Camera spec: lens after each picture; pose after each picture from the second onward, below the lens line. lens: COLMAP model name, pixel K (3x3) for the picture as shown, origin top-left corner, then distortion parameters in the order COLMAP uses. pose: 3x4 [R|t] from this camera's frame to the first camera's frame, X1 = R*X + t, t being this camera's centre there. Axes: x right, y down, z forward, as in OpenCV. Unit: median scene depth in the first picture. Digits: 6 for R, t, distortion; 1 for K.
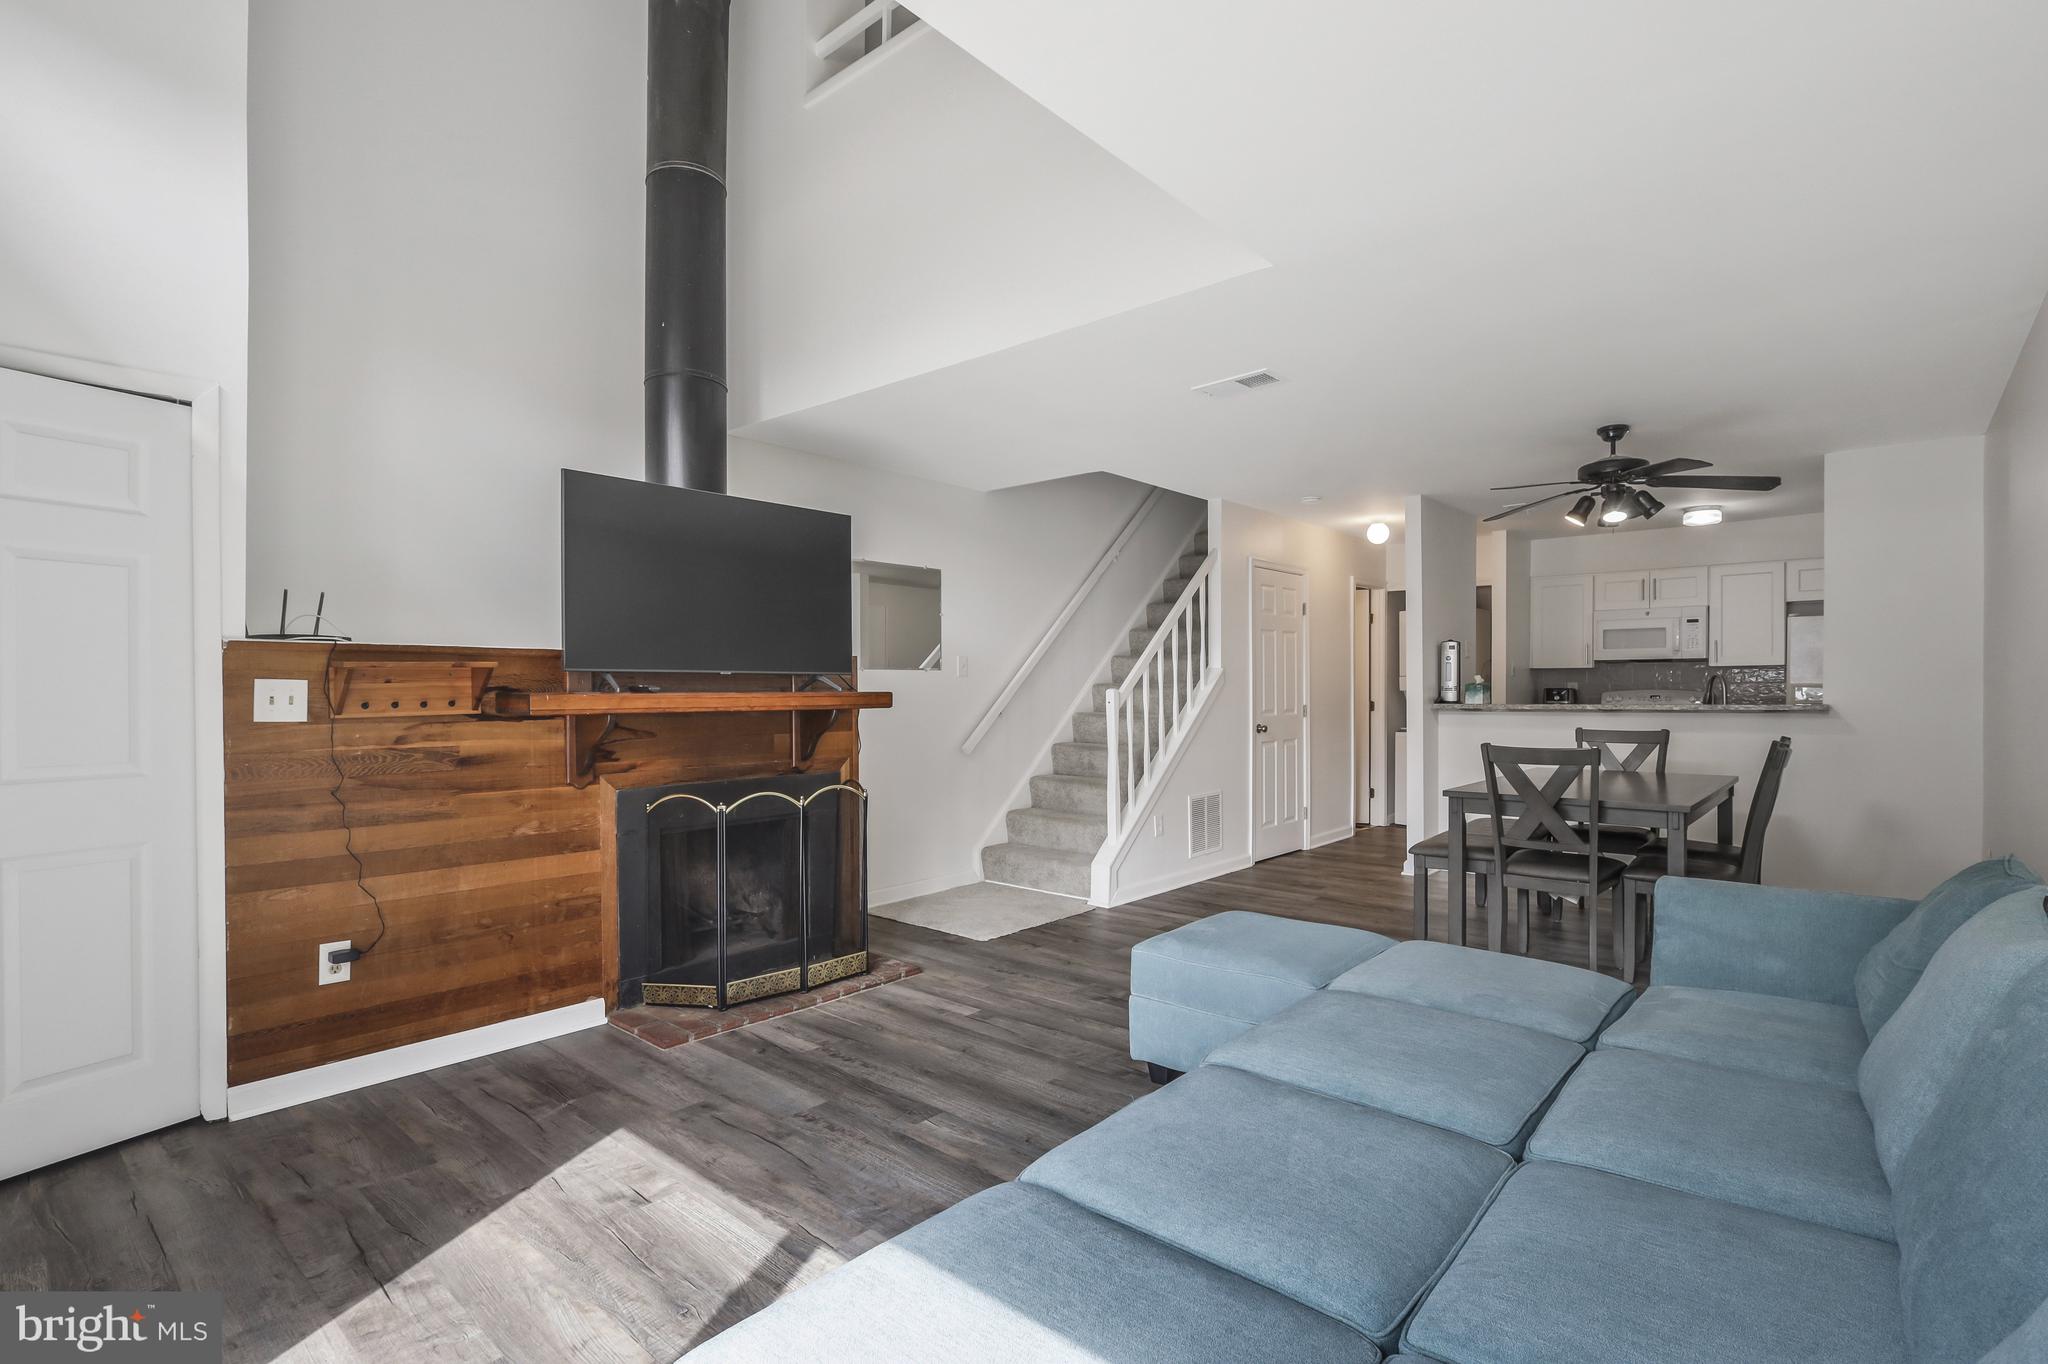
lens RADIAL K [[977.6, 0, 1025.9], [0, 977.6, 688.9], [0, 0, 1]] dist [0.000486, 0.000263]
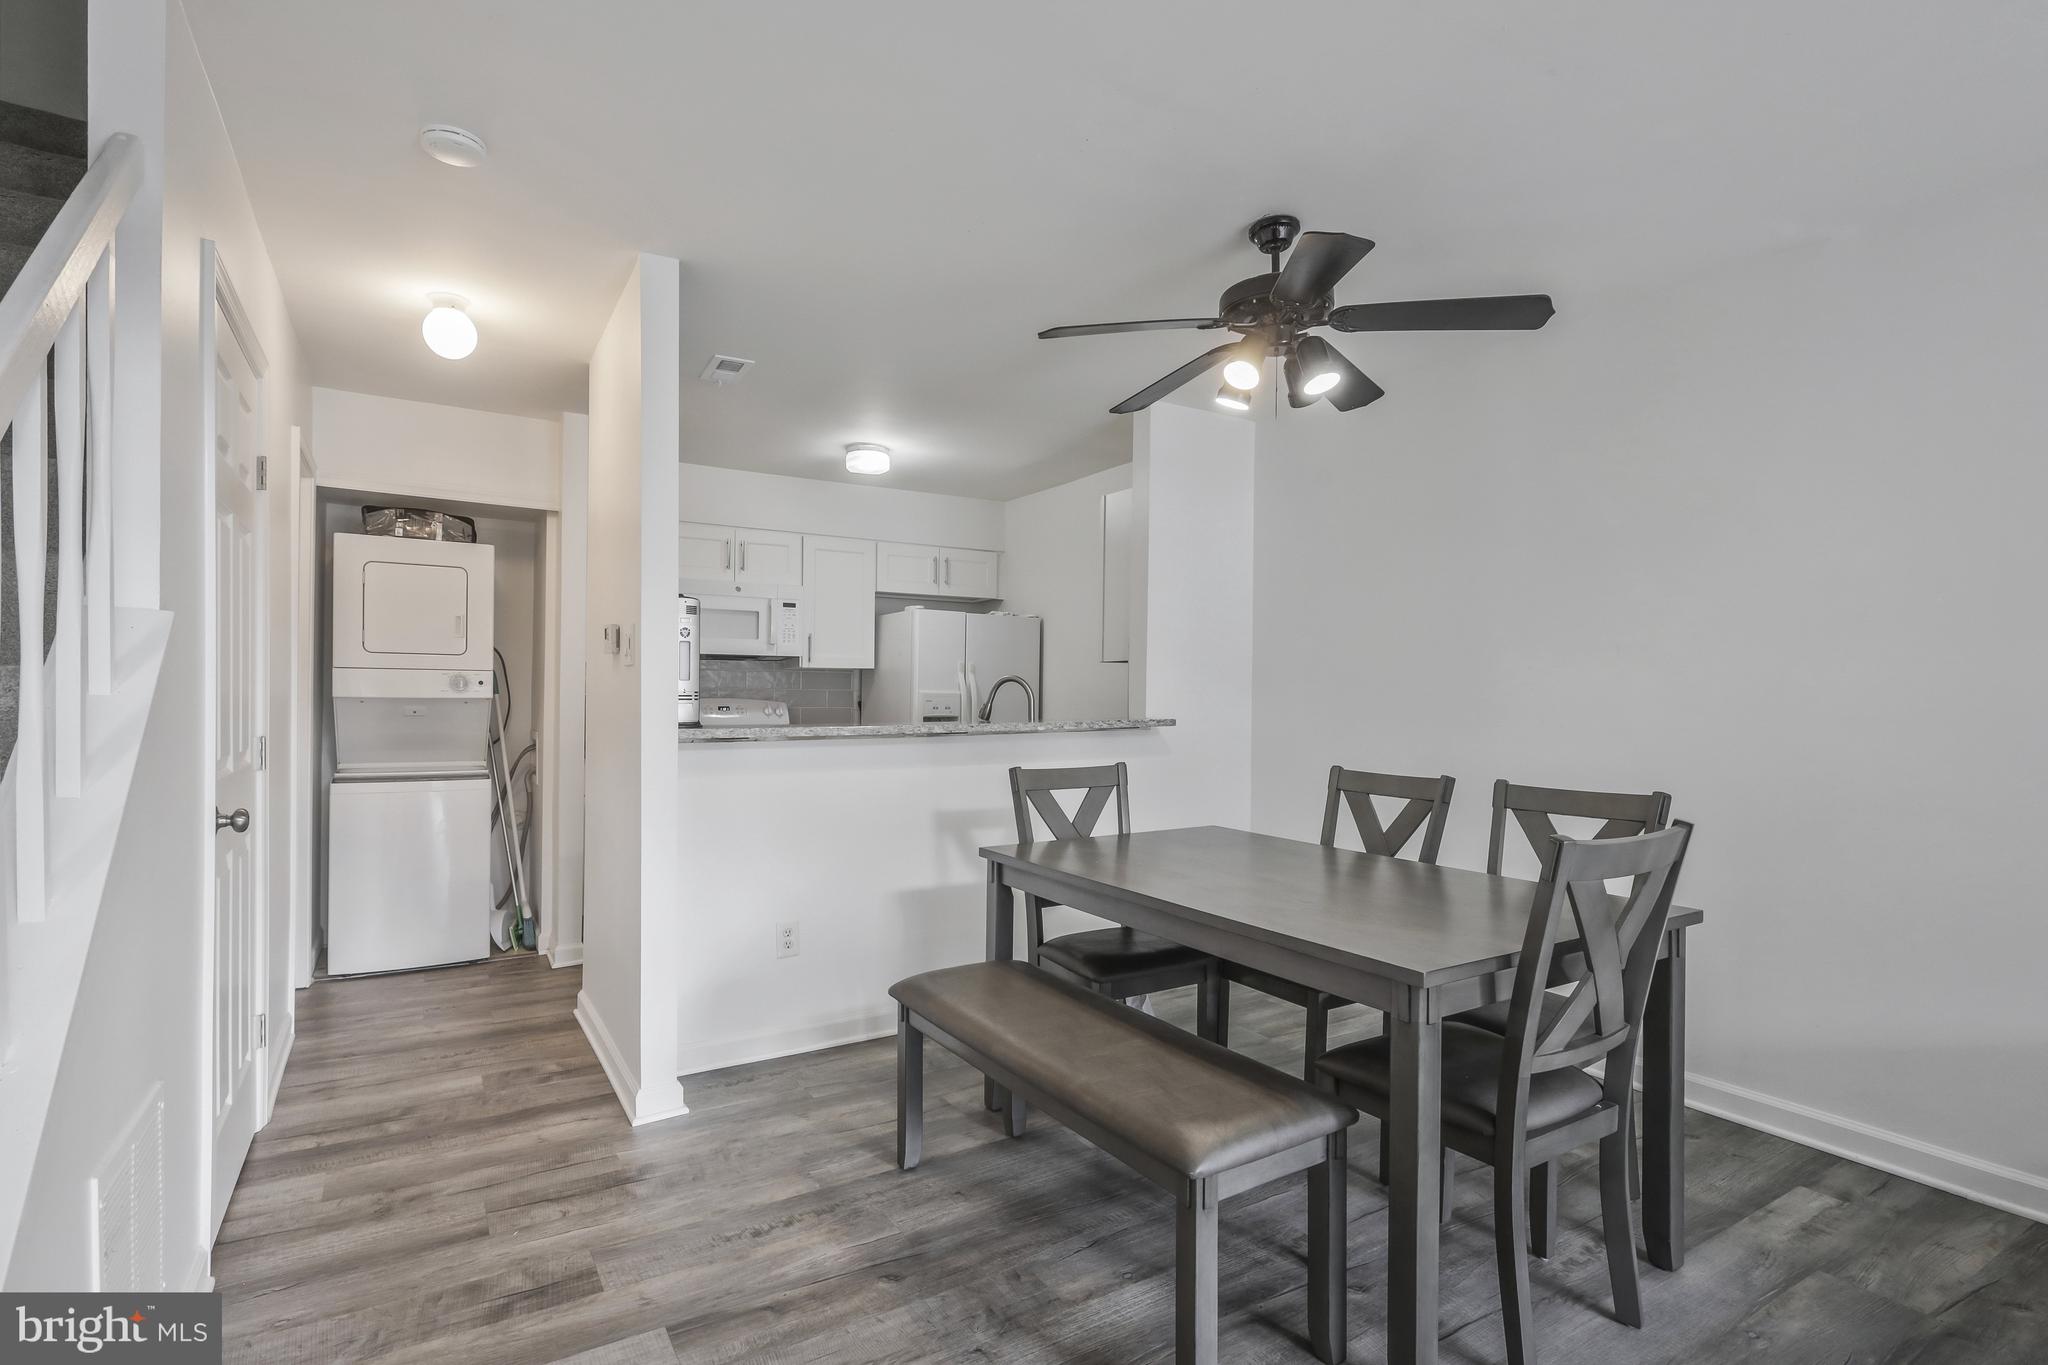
lens RADIAL K [[999.4, 0, 1017.4], [0, 999.4, 710.4], [0, 0, 1]] dist [0.002260, 0.000530]
pose [[0.300839, -0.007467, 0.953646, 0.014763], [-0.007093, 0.999924, 0.010067, 0.001050], [-0.953648, -0.009793, 0.300764, 0.702670]]
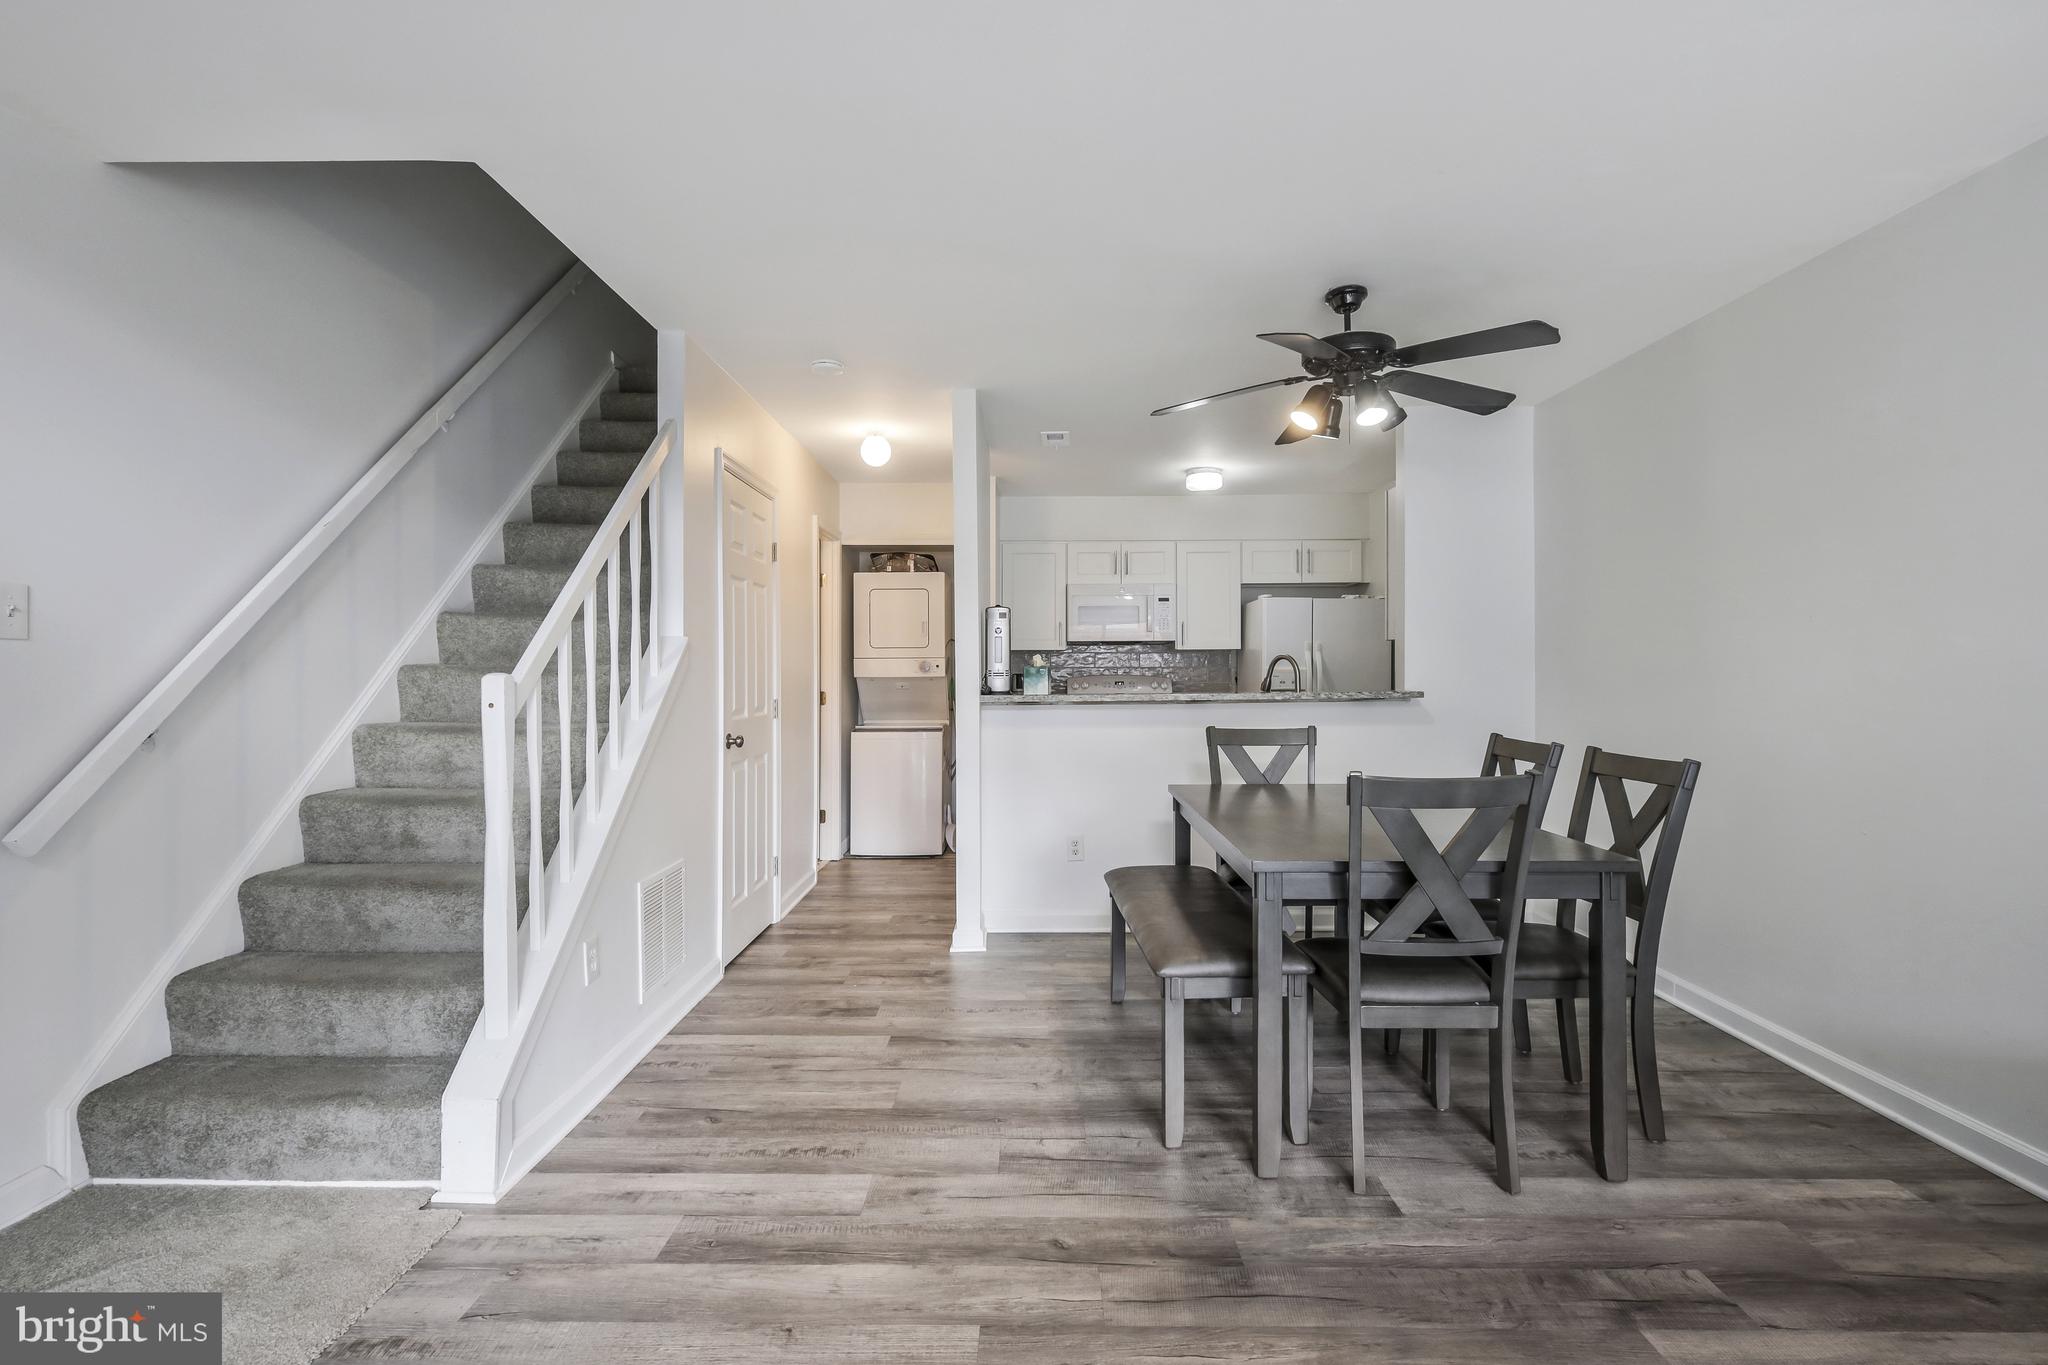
lens RADIAL K [[966.7, 0, 1012.9], [0, 966.7, 666.8], [0, 0, 1]] dist [0.000707, -0.000589]
pose [[0.764782, 0.003670, 0.644279, -0.010506], [0.003184, 0.999950, -0.009476, 0.001353], [-0.644282, 0.009298, 0.764732, 0.461839]]
